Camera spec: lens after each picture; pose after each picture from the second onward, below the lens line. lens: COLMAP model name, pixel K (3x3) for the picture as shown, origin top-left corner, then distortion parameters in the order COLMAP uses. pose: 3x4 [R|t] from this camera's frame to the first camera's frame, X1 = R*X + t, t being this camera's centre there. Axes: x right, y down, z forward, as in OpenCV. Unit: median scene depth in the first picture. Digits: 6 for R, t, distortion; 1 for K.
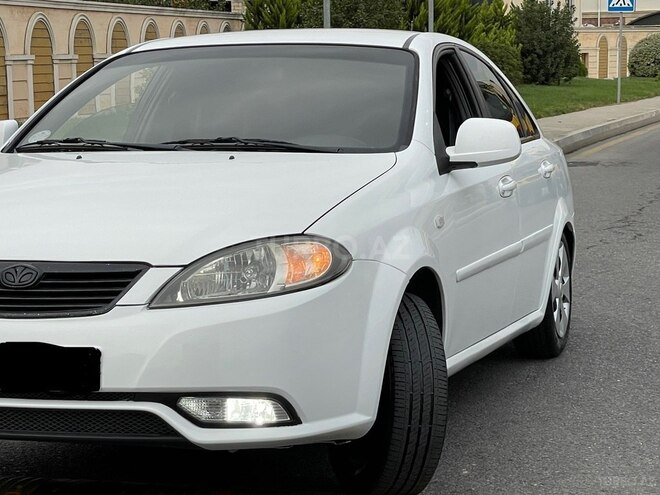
lens RADIAL K [[1651.8, 0, 330.0], [0, 1651.8, 247.5], [0, 0, 1]] dist [0.108941, 0.624009]
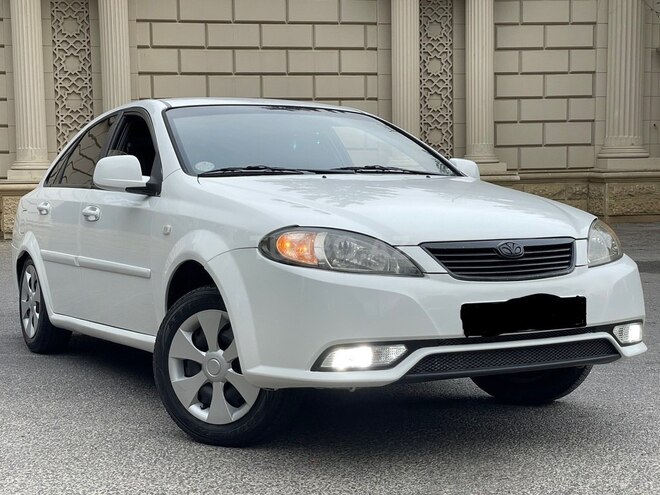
lens RADIAL K [[1095.6, 0, 342.2], [0, 1095.6, 247.5], [0, 0, 1]] dist [0.049165, 0.058030]
pose [[0.705574, -0.029143, 0.708037, -0.892383], [0.066136, 0.997501, -0.024848, 0.027786], [-0.705544, 0.064358, 0.705738, 0.456760]]
